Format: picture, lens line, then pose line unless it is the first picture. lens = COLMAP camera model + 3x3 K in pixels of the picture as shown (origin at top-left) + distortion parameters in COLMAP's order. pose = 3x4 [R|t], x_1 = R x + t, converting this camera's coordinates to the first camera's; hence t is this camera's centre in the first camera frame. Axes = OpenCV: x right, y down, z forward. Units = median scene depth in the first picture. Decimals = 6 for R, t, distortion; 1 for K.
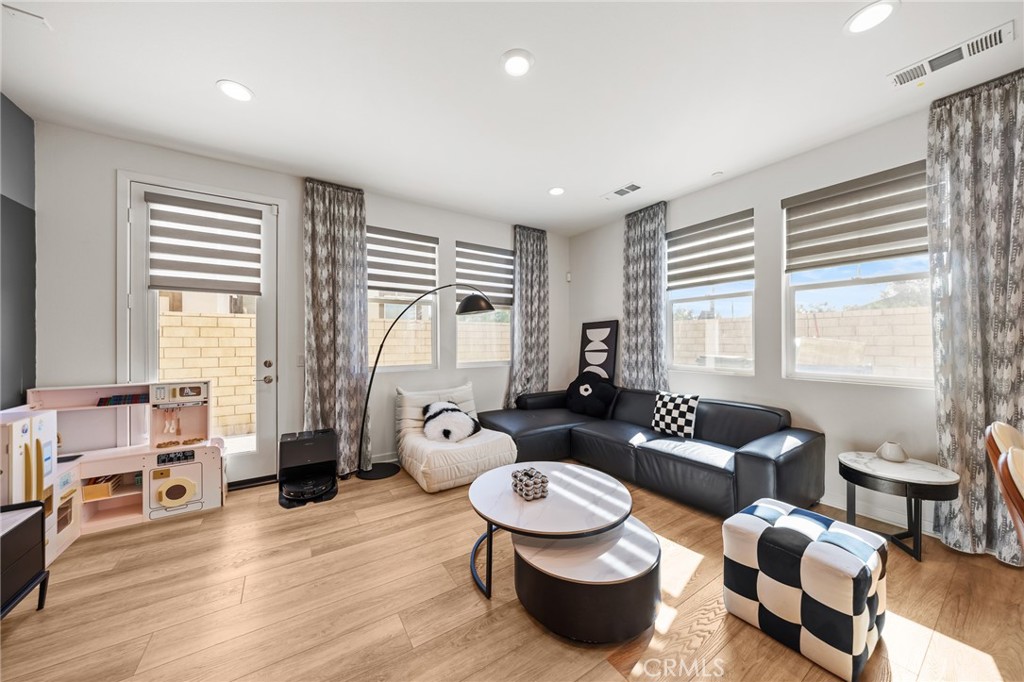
lens RADIAL K [[346.8, 0, 512.0], [0, 346.8, 341.0], [0, 0, 1]] dist [0.000597, 0.000031]
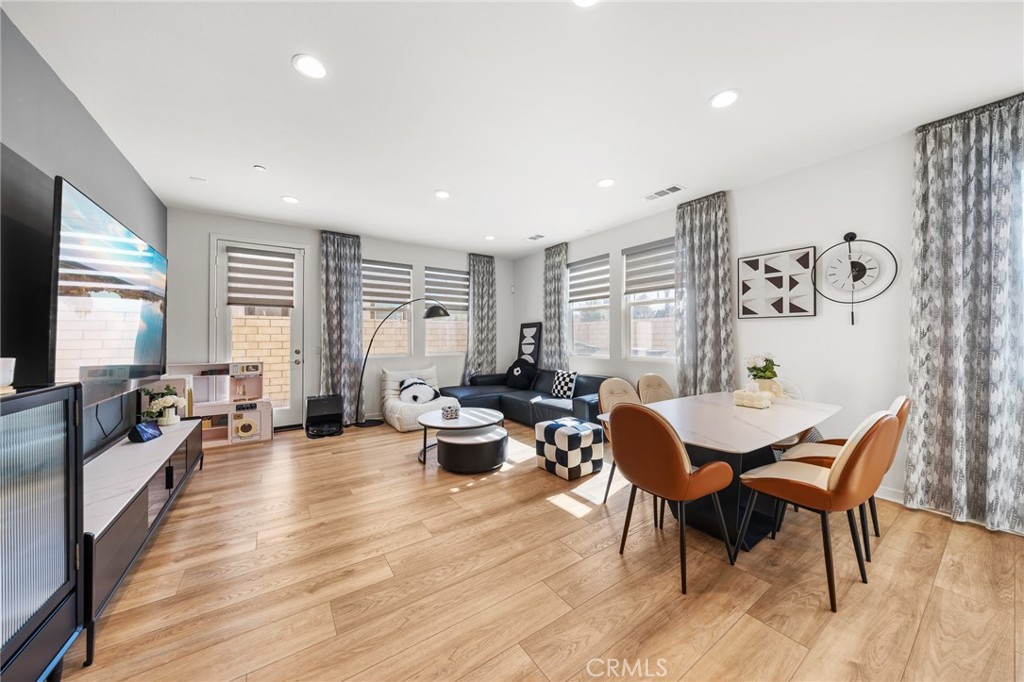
lens RADIAL K [[348.7, 0, 515.7], [0, 348.7, 333.9], [0, 0, 1]] dist [0.000039, 0.000073]
pose [[0.999600, 0.000045, 0.028279, 0.205490], [0.000186, 0.999967, -0.008170, -0.000544], [-0.028279, 0.008172, 0.999567, -0.531741]]
